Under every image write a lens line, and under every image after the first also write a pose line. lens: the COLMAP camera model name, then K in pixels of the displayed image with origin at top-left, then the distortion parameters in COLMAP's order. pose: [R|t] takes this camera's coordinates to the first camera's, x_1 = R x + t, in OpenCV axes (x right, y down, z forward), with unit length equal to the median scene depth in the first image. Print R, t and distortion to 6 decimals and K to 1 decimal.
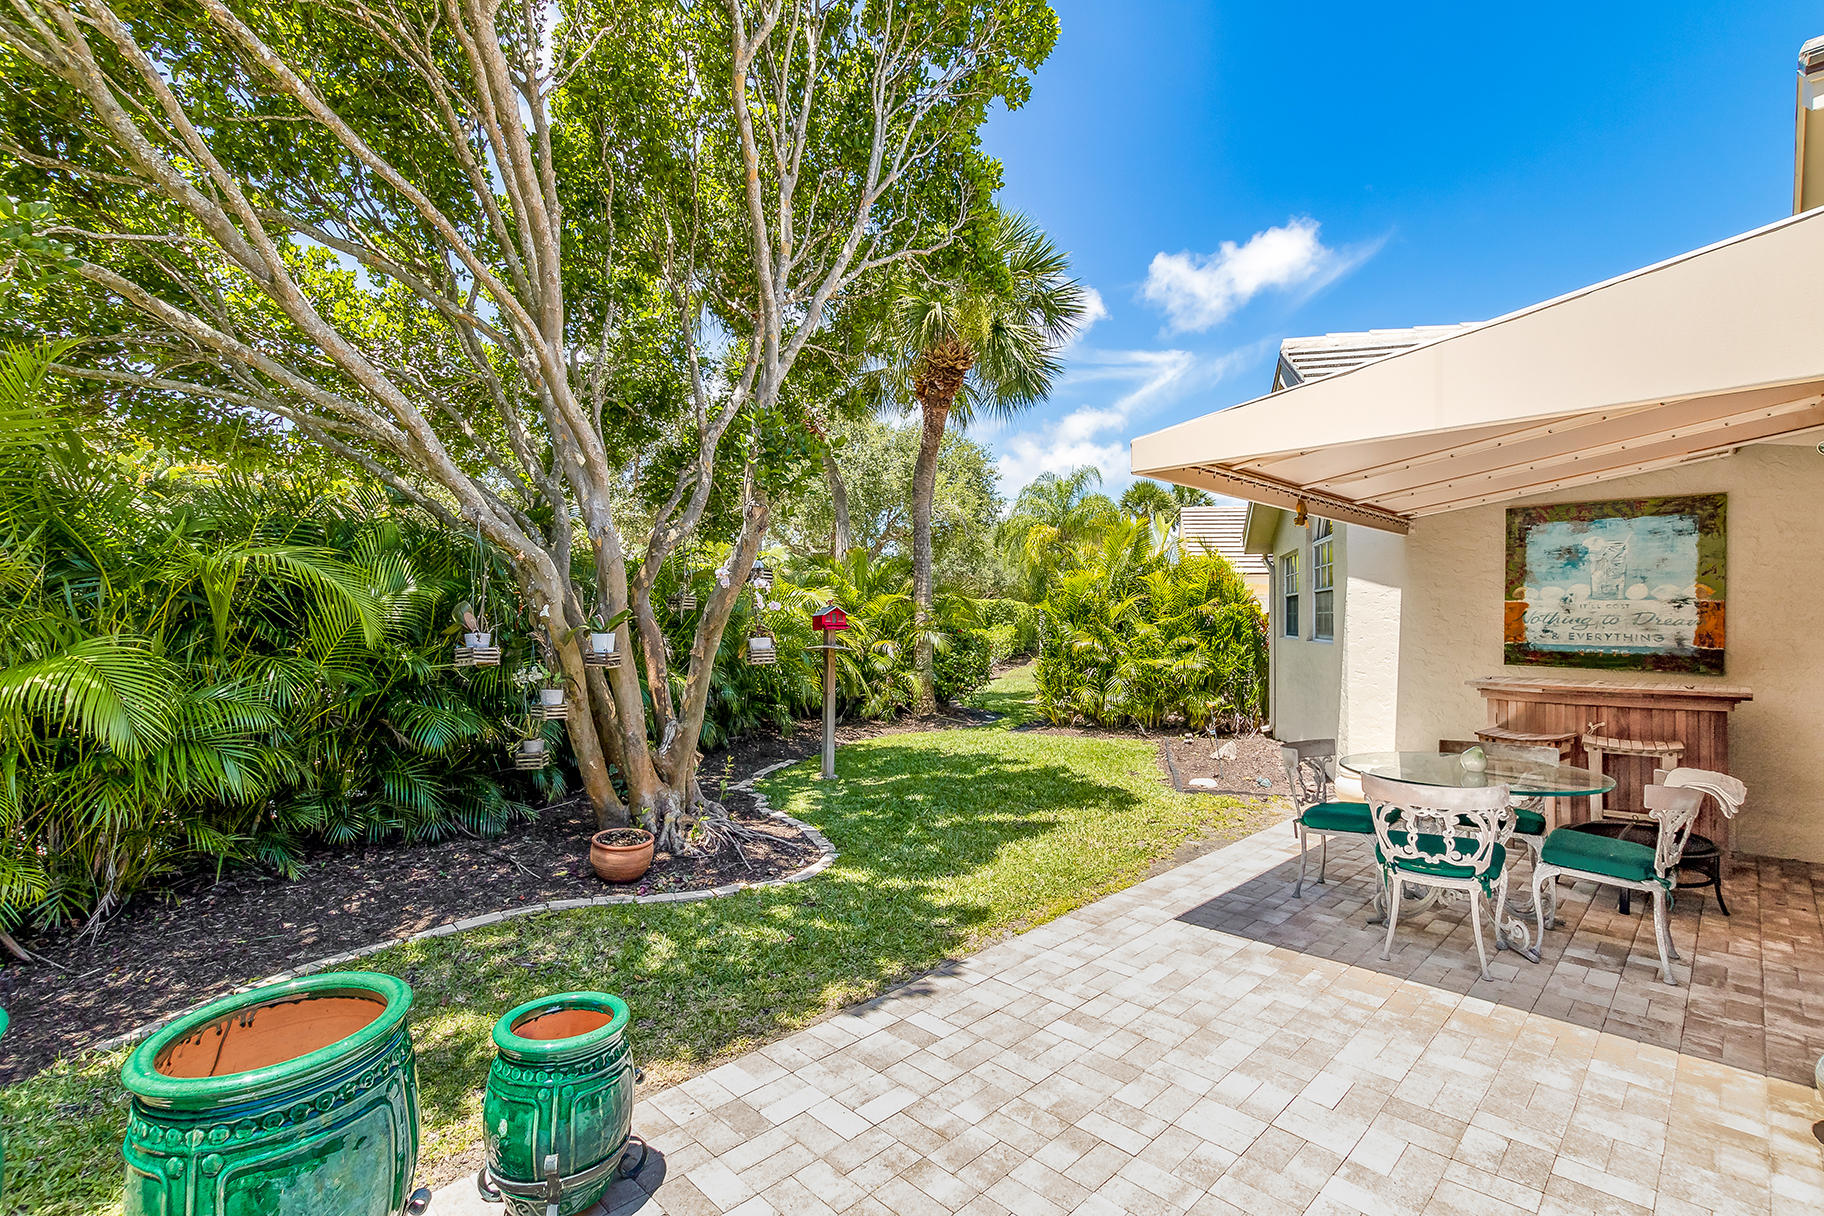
lens RADIAL K [[824.2, 0, 898.3], [0, 824.2, 612.4], [0, 0, 1]] dist [0.004872, -0.002741]
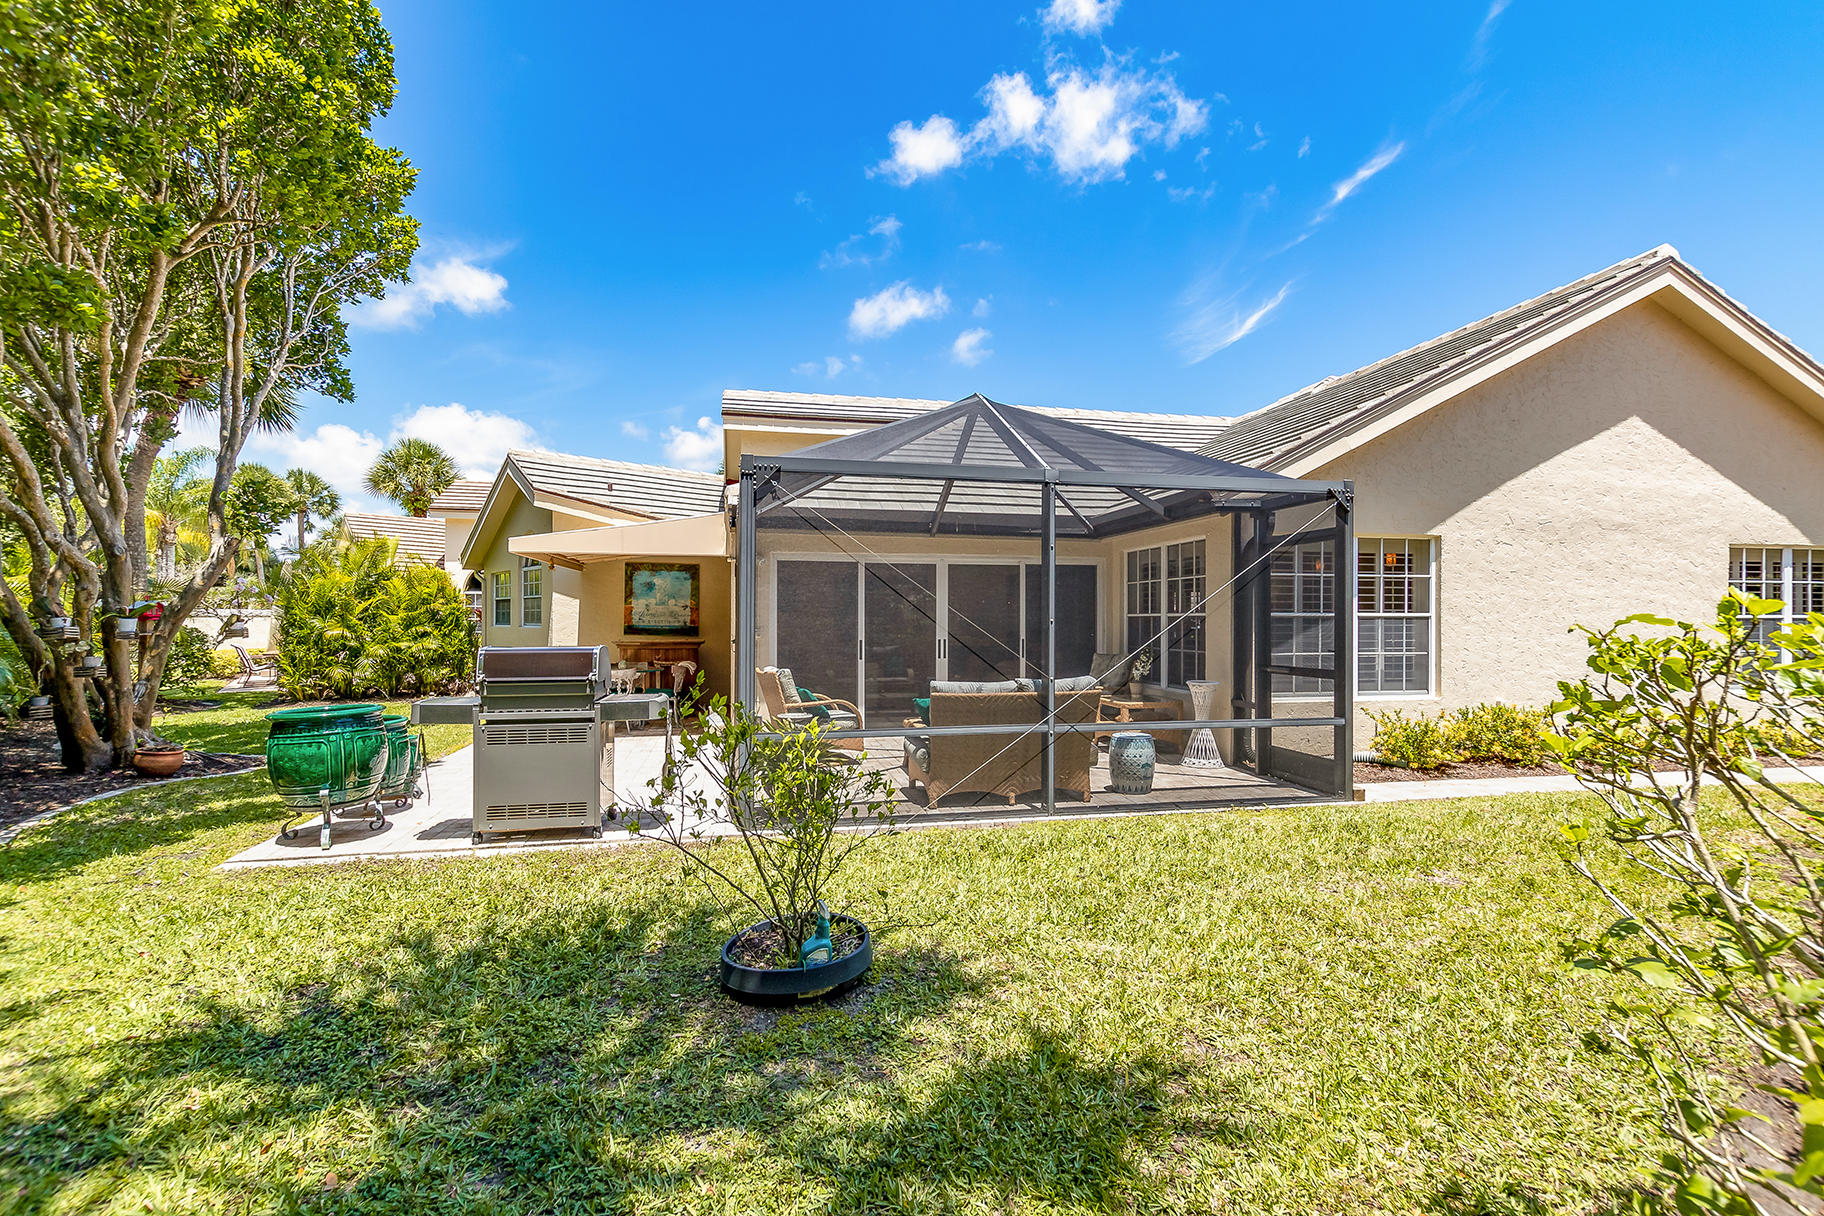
lens RADIAL K [[824.2, 0, 905.4], [0, 824.2, 613.2], [0, 0, 1]] dist [0.004872, -0.002741]
pose [[0.542725, 0.007310, 0.839879, -0.764098], [-0.010426, 0.999944, -0.001965, 0.003634], [-0.839846, -0.007690, 0.542770, -0.888287]]
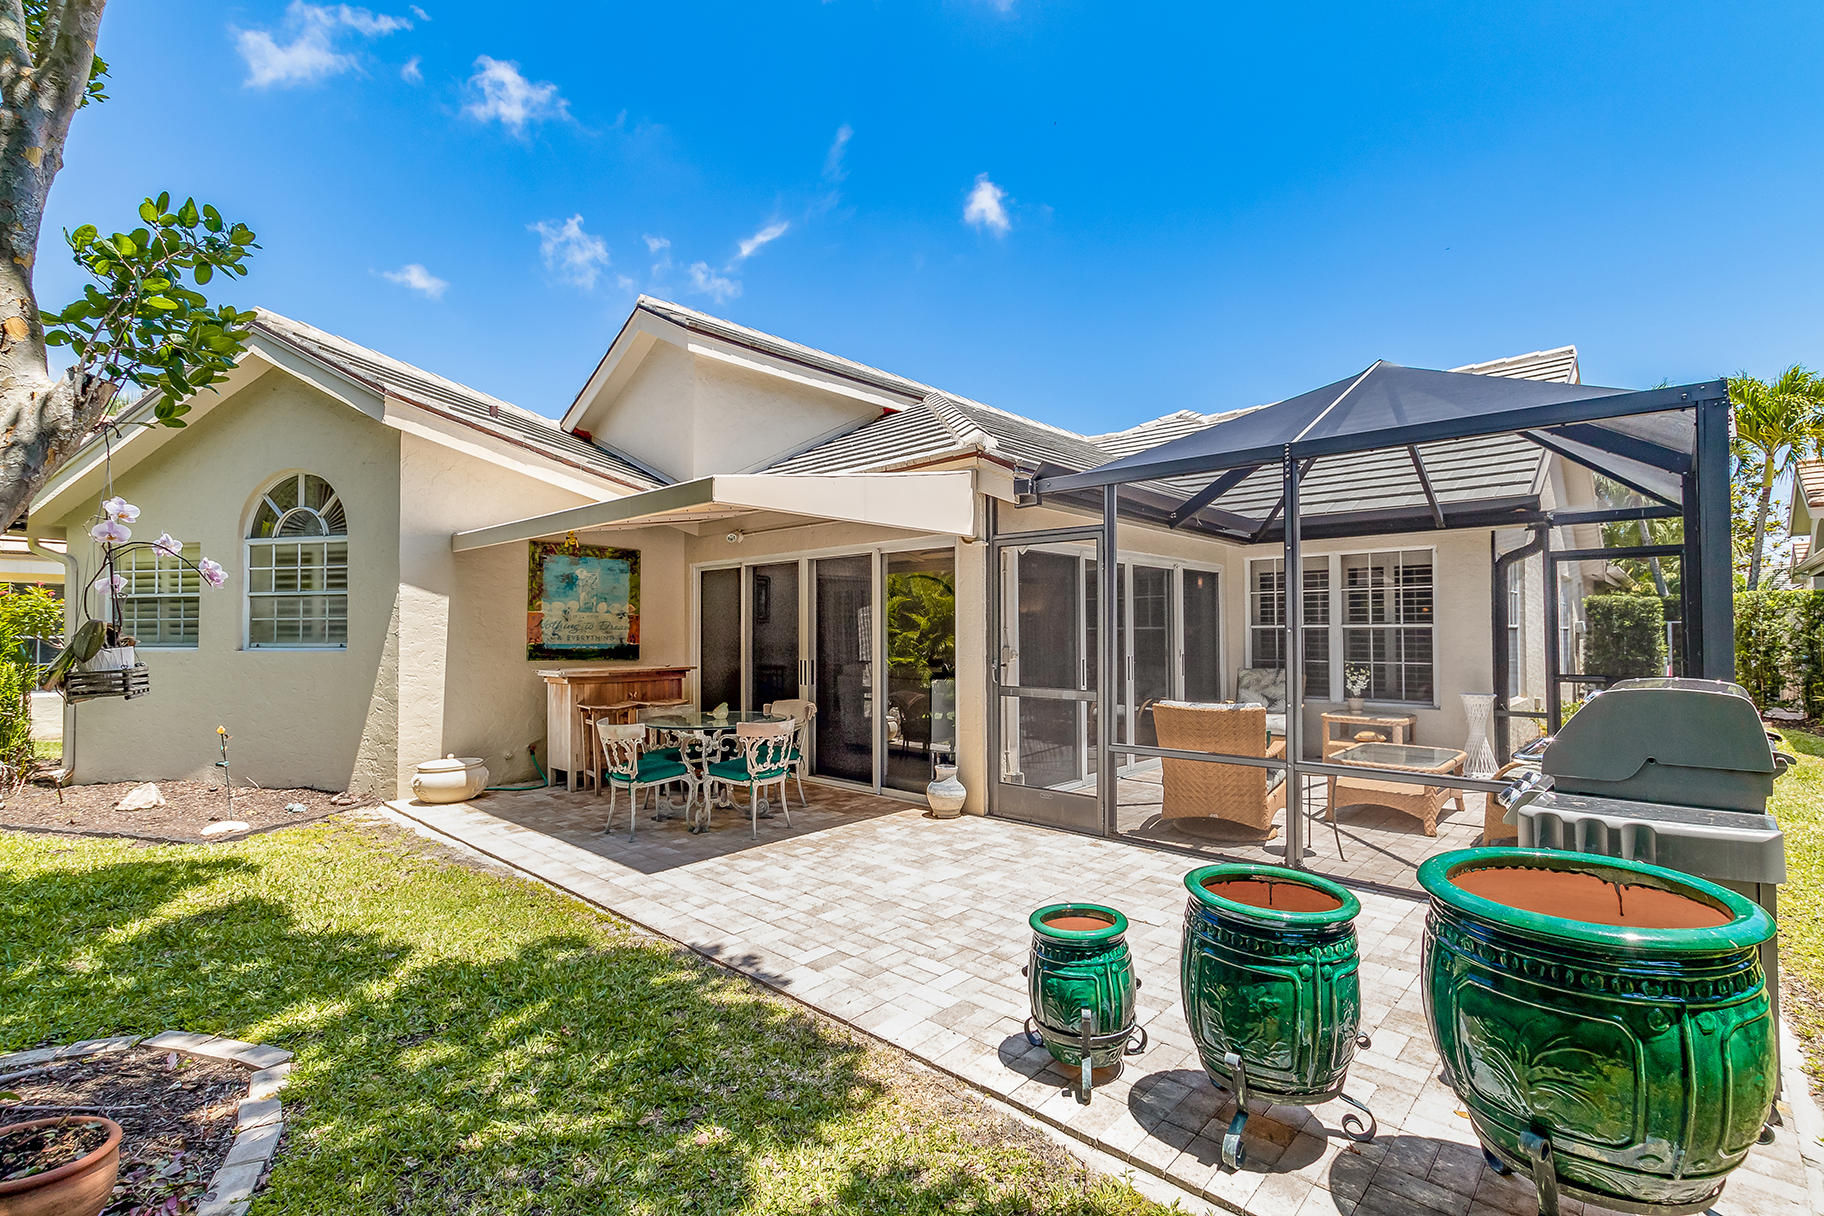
lens RADIAL K [[824.2, 0, 912.3], [0, 824.2, 614.8], [0, 0, 1]] dist [0.004872, -0.002741]
pose [[-0.046888, 0.021187, 0.998675, -0.669260], [-0.007286, 0.999741, -0.021552, 0.017208], [-0.998874, -0.008287, -0.046722, 0.521441]]
